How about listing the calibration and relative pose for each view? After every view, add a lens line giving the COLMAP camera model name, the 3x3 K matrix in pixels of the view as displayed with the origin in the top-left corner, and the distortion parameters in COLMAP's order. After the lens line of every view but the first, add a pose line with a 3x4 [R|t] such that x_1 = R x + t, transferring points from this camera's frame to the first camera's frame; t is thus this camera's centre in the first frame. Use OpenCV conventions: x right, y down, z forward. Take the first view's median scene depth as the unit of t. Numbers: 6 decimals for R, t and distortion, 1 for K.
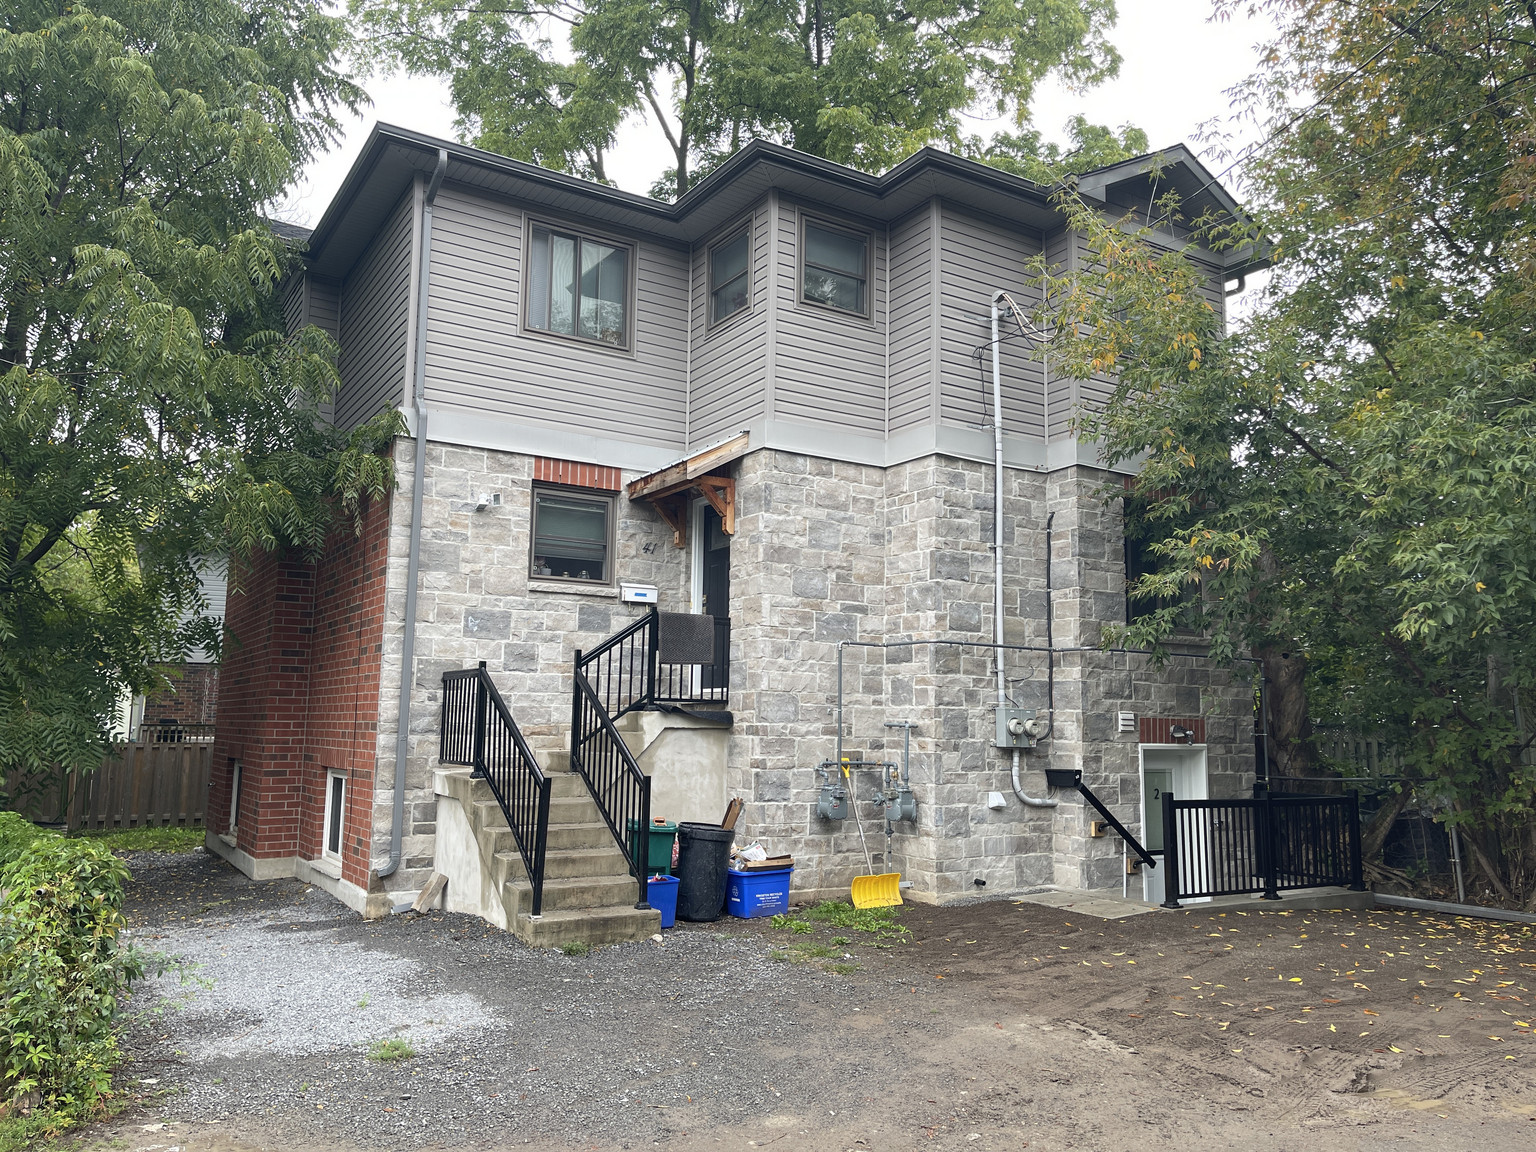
lens RADIAL K [[1158.9, 0, 780.0], [0, 1158.9, 569.3], [0, 0, 1]] dist [0.059089, -0.052373]
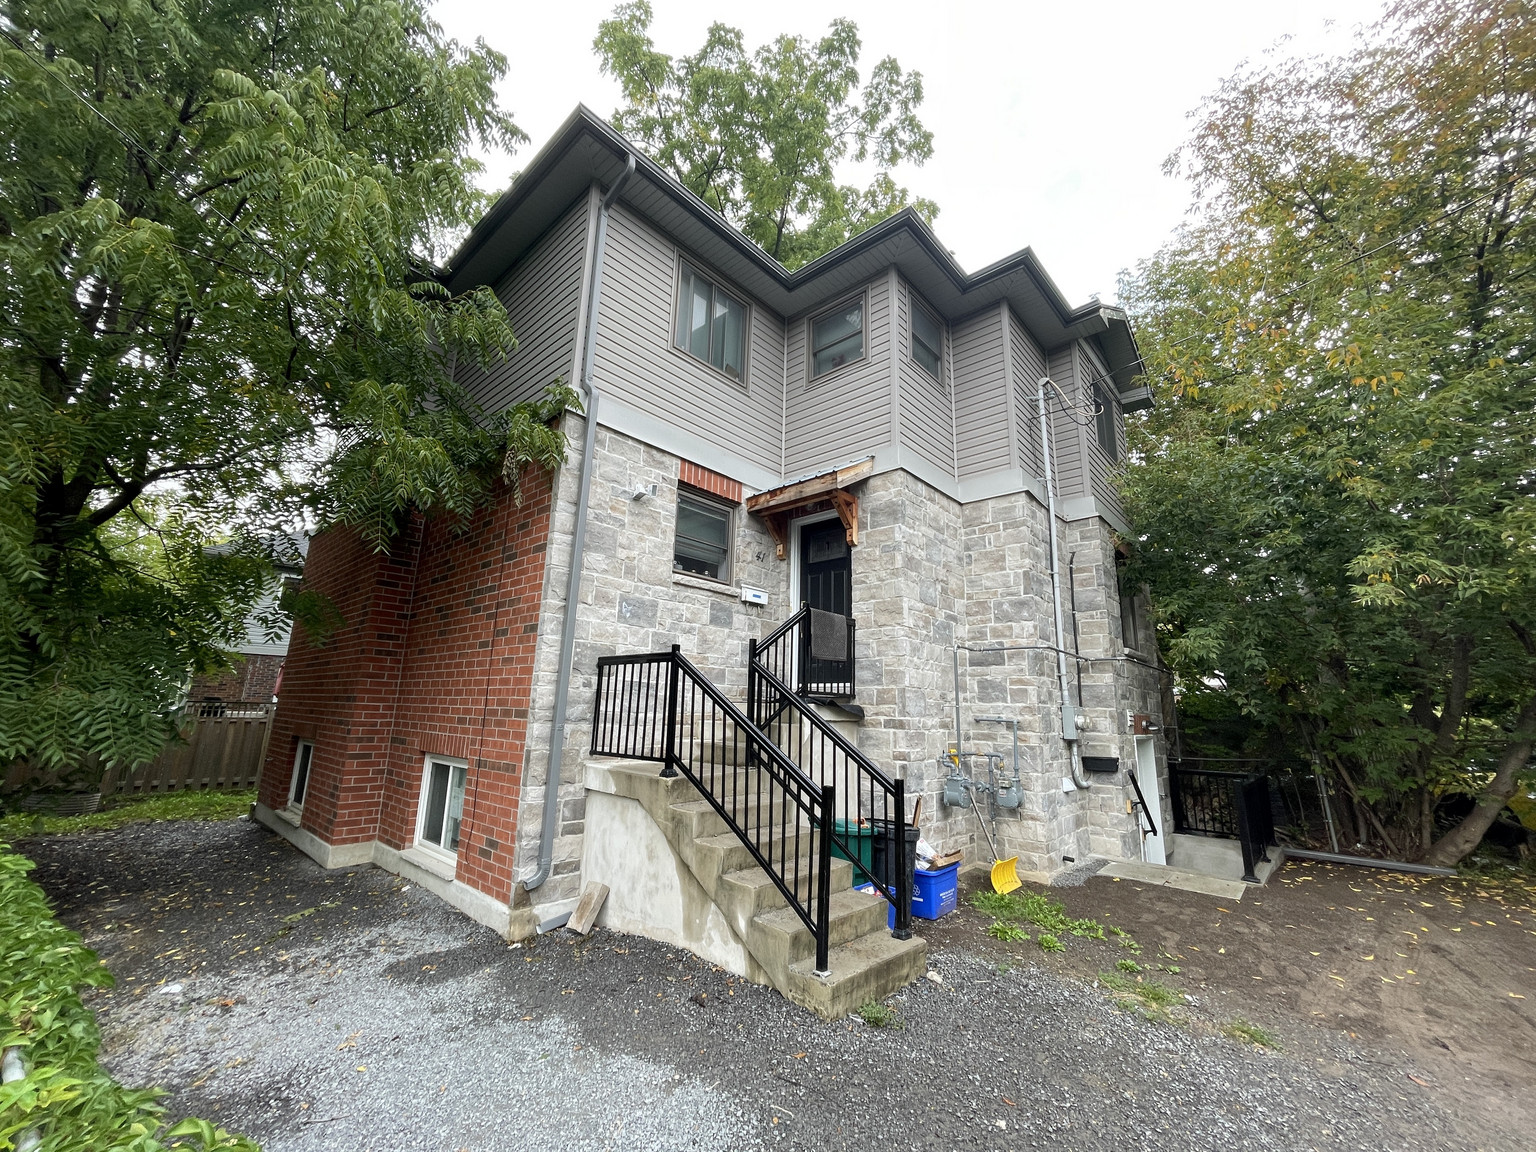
lens RADIAL K [[624.5, 0, 773.8], [0, 624.5, 575.4], [0, 0, 1]] dist [-0.002591, 0.002035]
pose [[0.965133, 0.071255, 0.251876, -0.273660], [-0.051436, 0.995102, -0.084420, 0.055064], [-0.256658, 0.068521, 0.964070, 0.447567]]
